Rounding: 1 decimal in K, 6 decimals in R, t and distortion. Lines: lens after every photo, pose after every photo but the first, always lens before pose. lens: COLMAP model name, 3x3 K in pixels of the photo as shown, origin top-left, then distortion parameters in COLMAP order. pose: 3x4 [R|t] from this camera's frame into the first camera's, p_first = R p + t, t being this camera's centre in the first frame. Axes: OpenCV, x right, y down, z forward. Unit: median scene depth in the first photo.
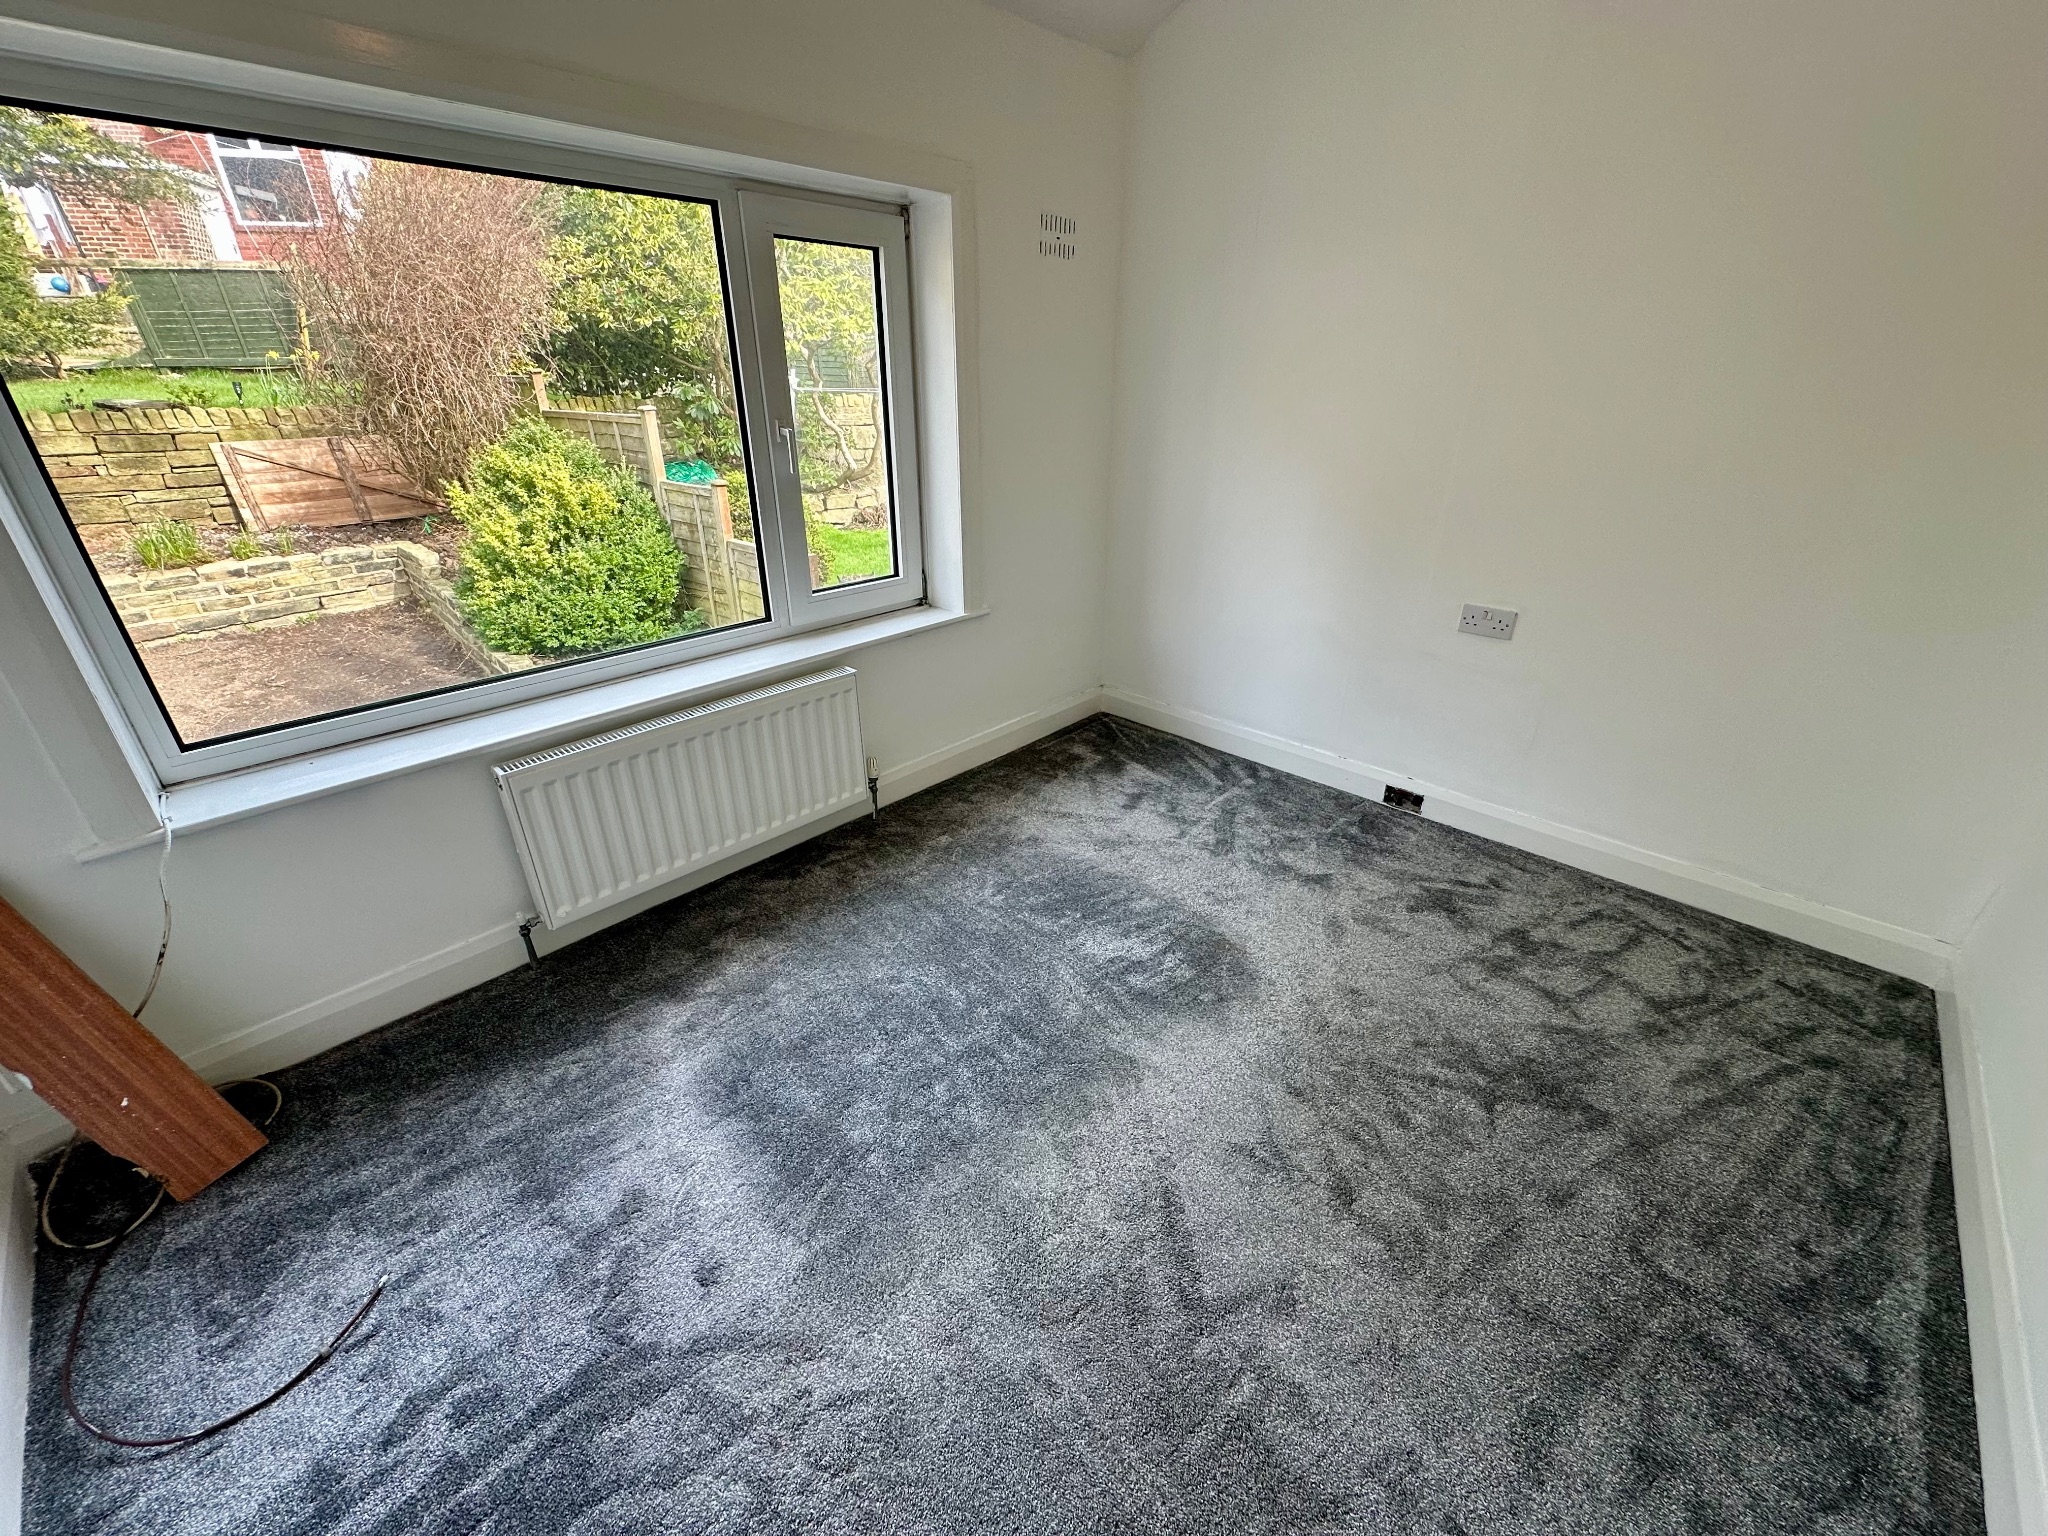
lens RADIAL K [[816.5, 0, 1024.5], [0, 816.5, 771.8], [0, 0, 1]] dist [-0.002570, 0.000279]
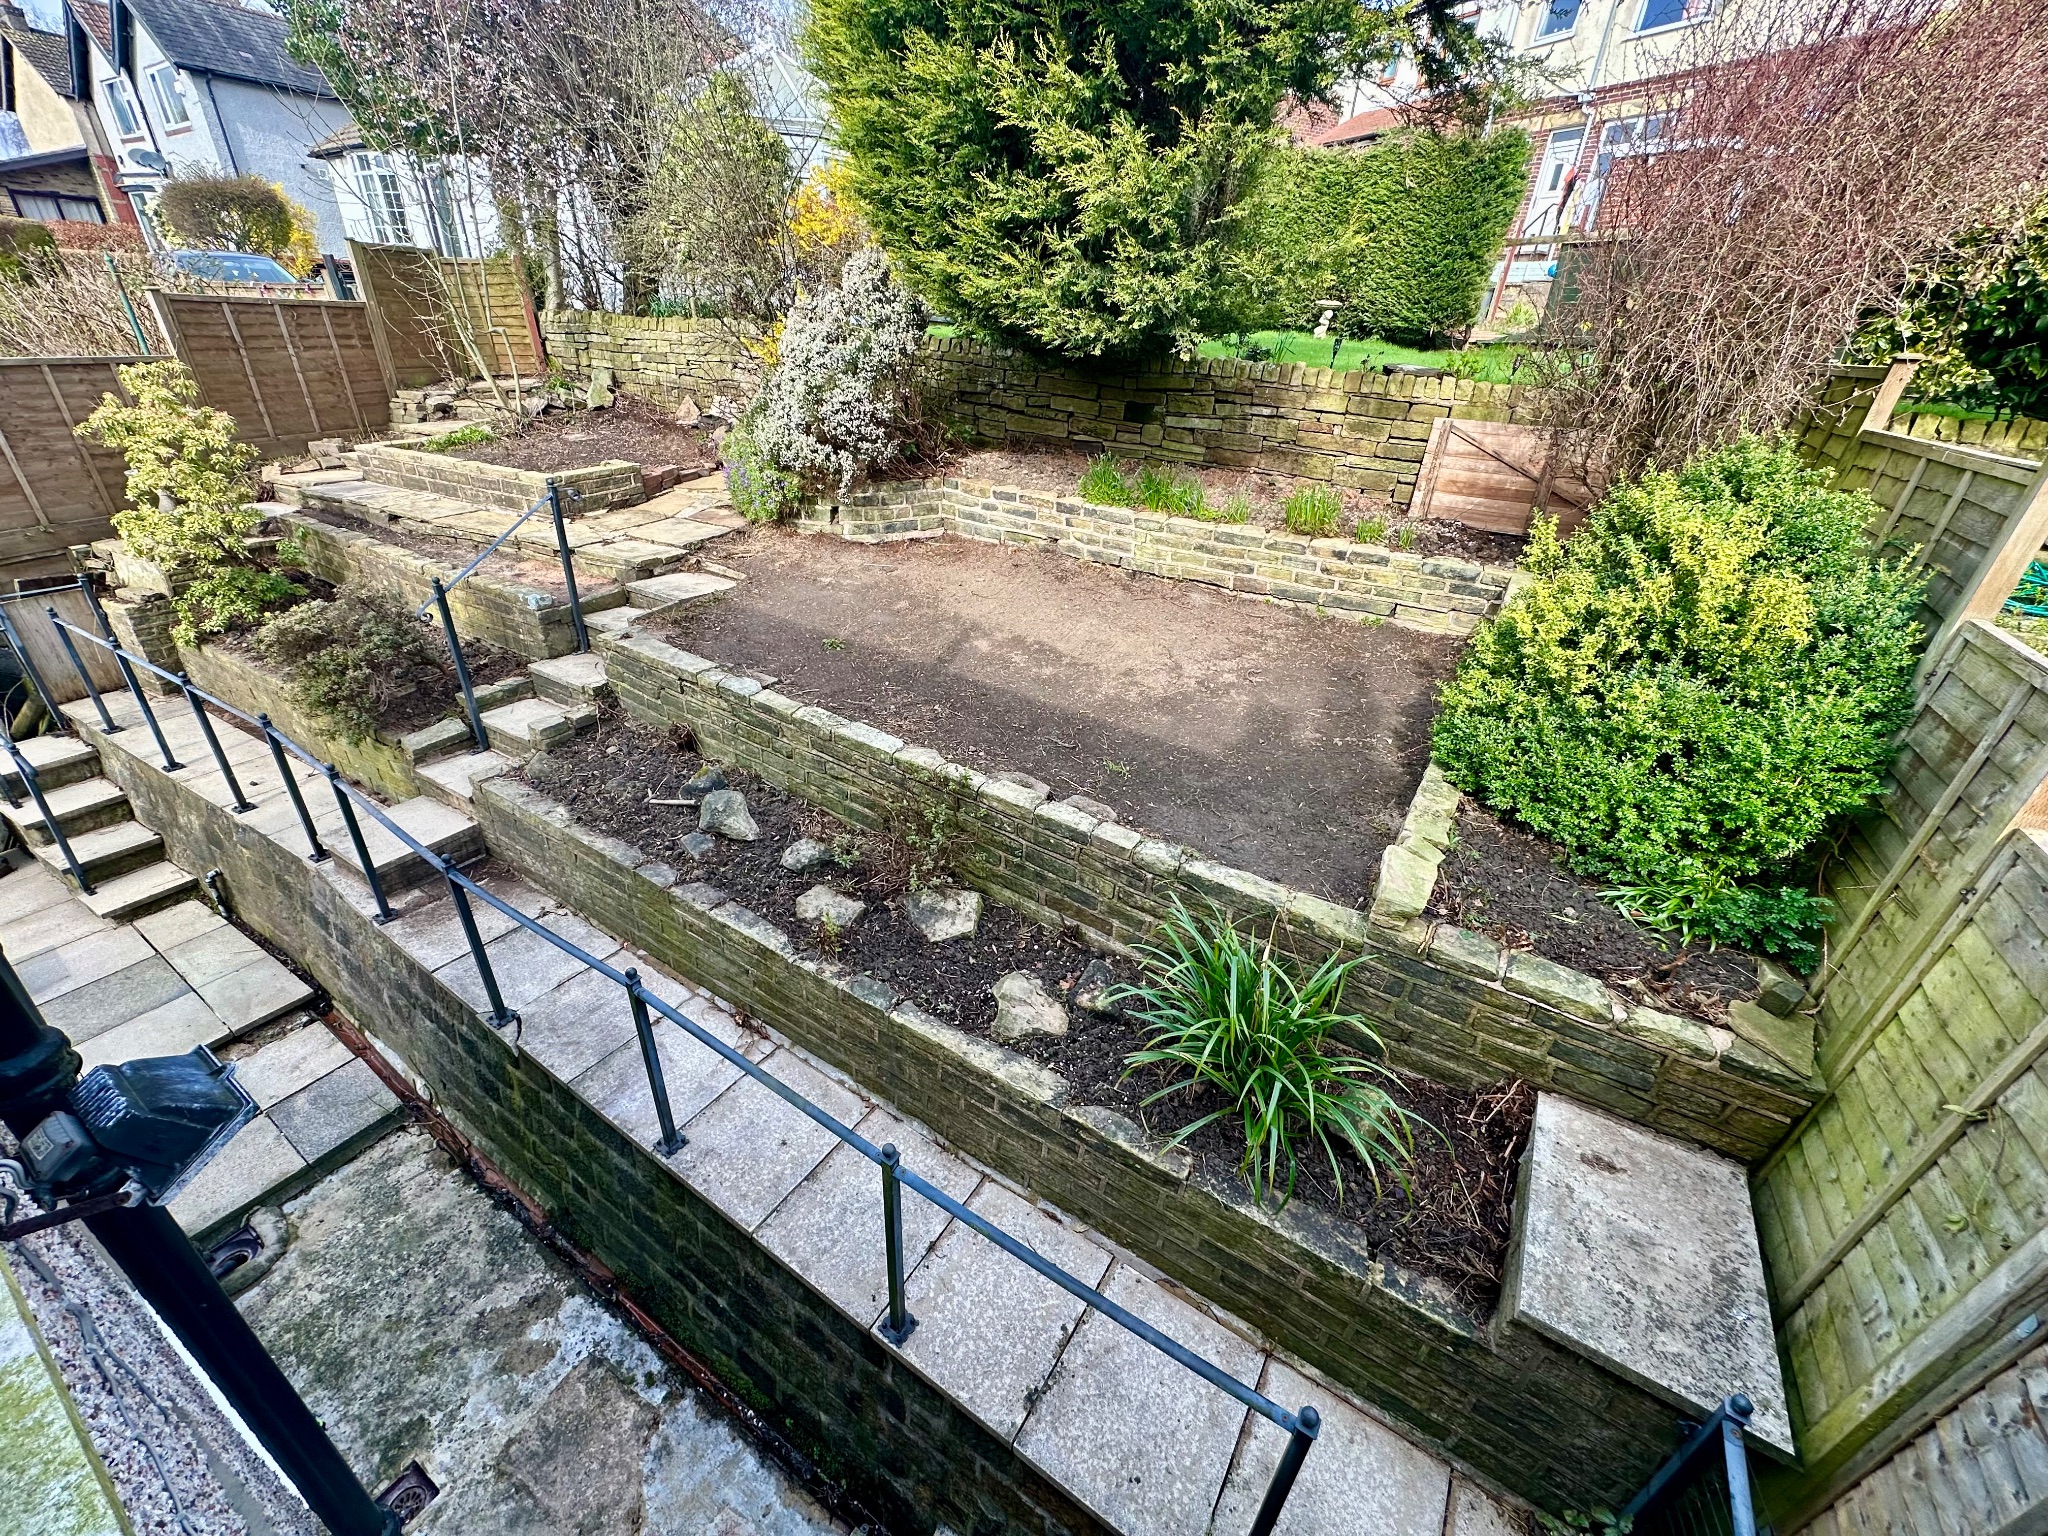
lens RADIAL K [[816.5, 0, 1024.8], [0, 816.5, 762.2], [0, 0, 1]] dist [-0.002570, 0.000279]
pose [[0.192105, 0.473057, -0.859833, -0.145053], [-0.482377, 0.808522, 0.337054, -0.203438], [0.854639, 0.350014, 0.383513, 0.449749]]
